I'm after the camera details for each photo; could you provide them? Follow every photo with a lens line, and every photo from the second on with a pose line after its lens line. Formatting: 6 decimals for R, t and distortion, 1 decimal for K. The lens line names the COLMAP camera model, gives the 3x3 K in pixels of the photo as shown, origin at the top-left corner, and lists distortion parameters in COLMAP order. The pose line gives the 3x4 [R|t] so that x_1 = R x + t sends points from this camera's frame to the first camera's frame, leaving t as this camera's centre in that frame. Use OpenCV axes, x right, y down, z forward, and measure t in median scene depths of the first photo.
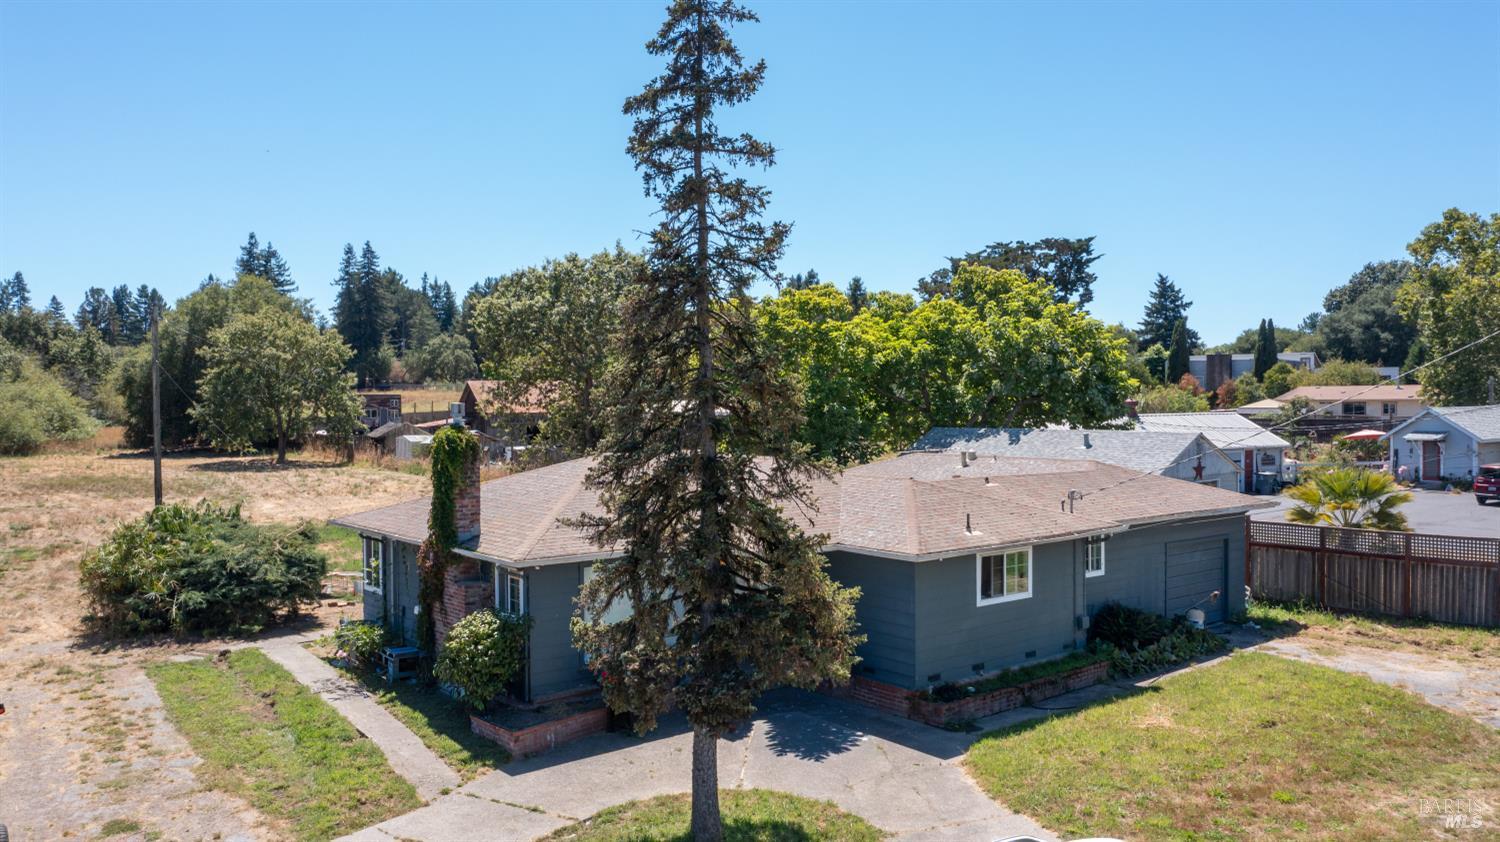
lens RADIAL K [[1170.9, 0, 750.0], [0, 1170.9, 421.0], [0, 0, 1]] dist [-0.010901, -0.001175]
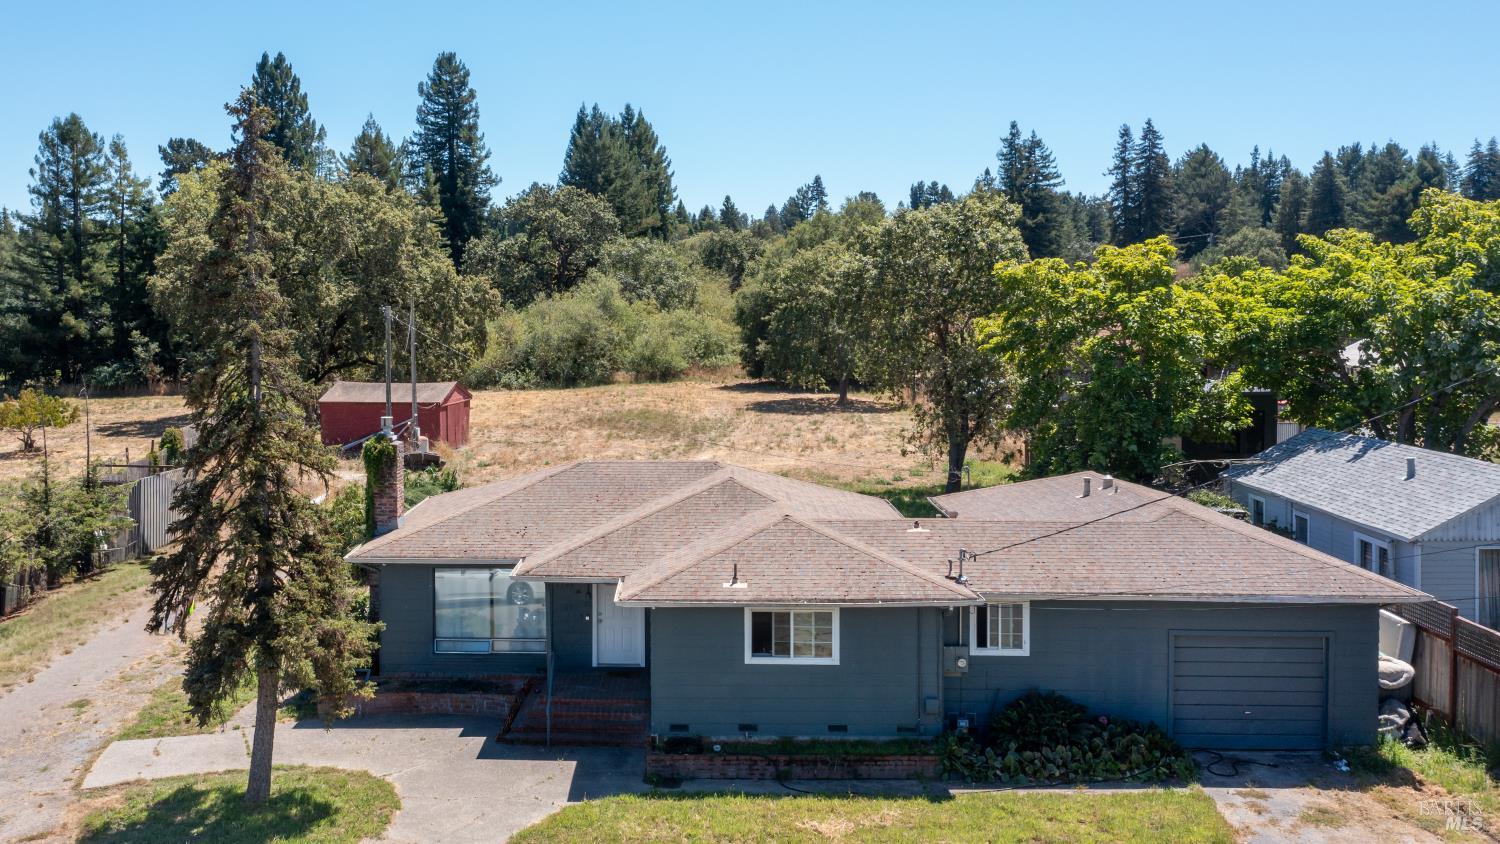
lens RADIAL K [[1415.9, 0, 610.9], [0, 1415.9, 334.5], [0, 0, 1]] dist [-0.000078, 0.002440]
pose [[0.734065, 0.018202, -0.678835, 0.719479], [-0.012612, 0.999834, 0.013171, -0.097347], [0.678962, -0.001106, 0.734173, 0.074160]]
